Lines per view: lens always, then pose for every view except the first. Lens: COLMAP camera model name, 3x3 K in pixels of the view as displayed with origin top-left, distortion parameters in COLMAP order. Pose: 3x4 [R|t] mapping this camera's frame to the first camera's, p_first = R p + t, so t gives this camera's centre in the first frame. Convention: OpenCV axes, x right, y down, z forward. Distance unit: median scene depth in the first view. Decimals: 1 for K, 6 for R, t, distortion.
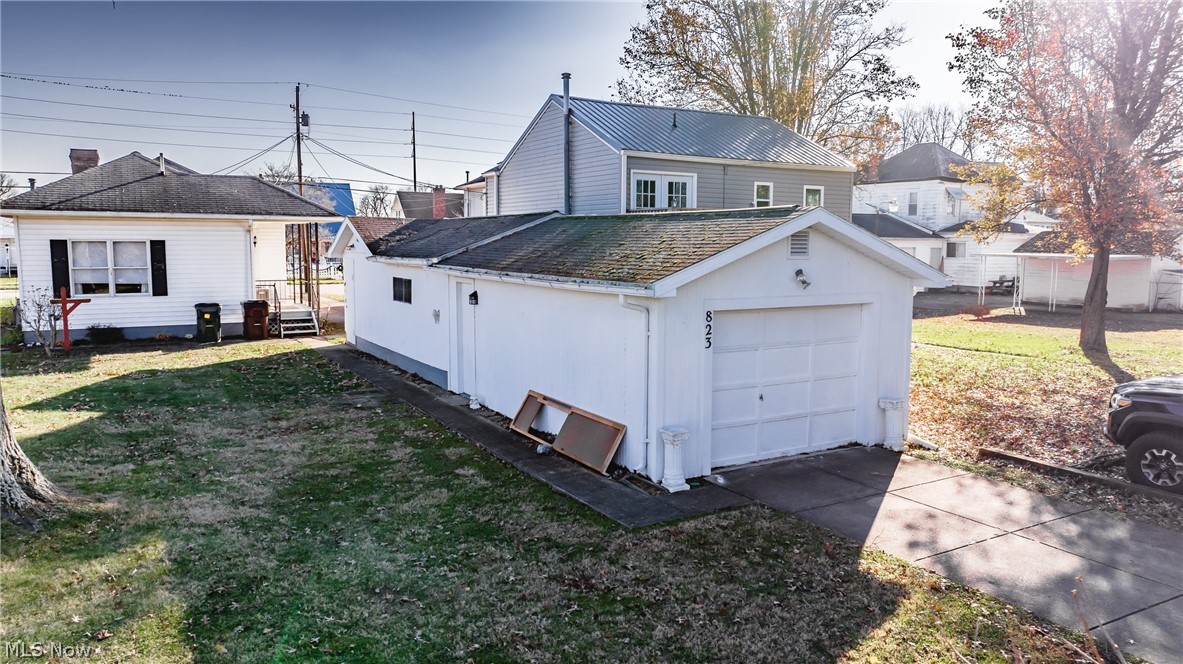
lens RADIAL K [[834.6, 0, 591.5], [0, 834.6, 332.0], [0, 0, 1]] dist [-0.020502, 0.002159]
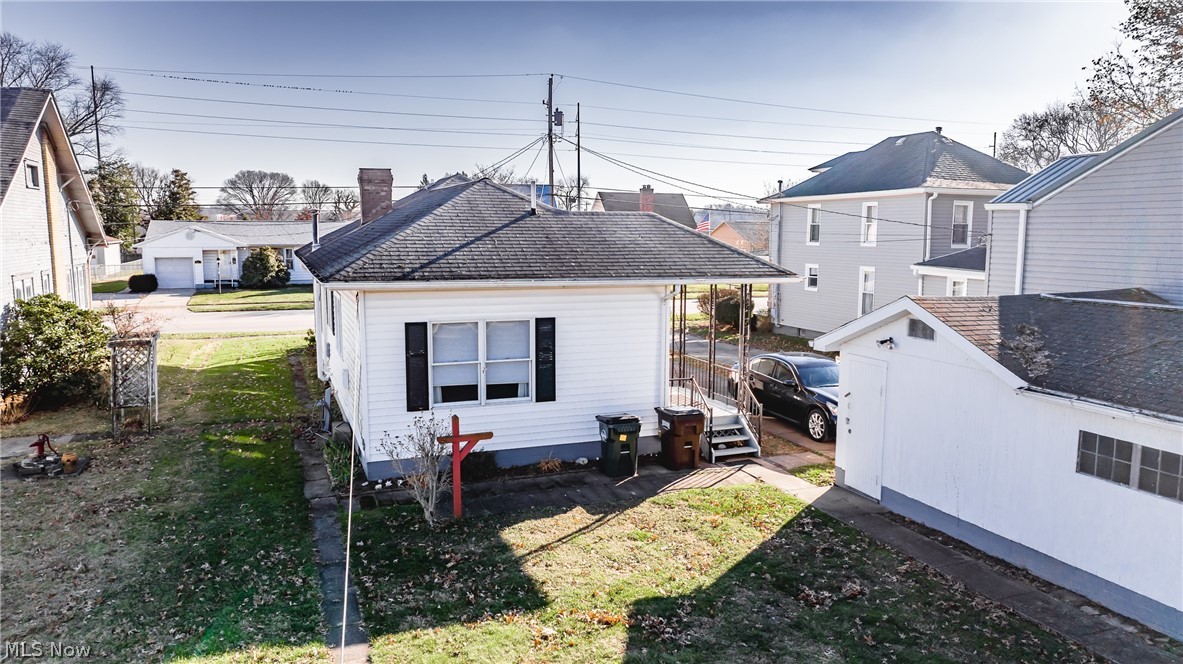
lens RADIAL K [[834.6, 0, 591.5], [0, 834.6, 332.0], [0, 0, 1]] dist [-0.020502, 0.002159]
pose [[0.989267, 0.016362, -0.145202, -0.389328], [-0.014277, 0.999780, 0.015389, -0.109660], [0.145422, -0.013150, 0.989282, 0.351850]]
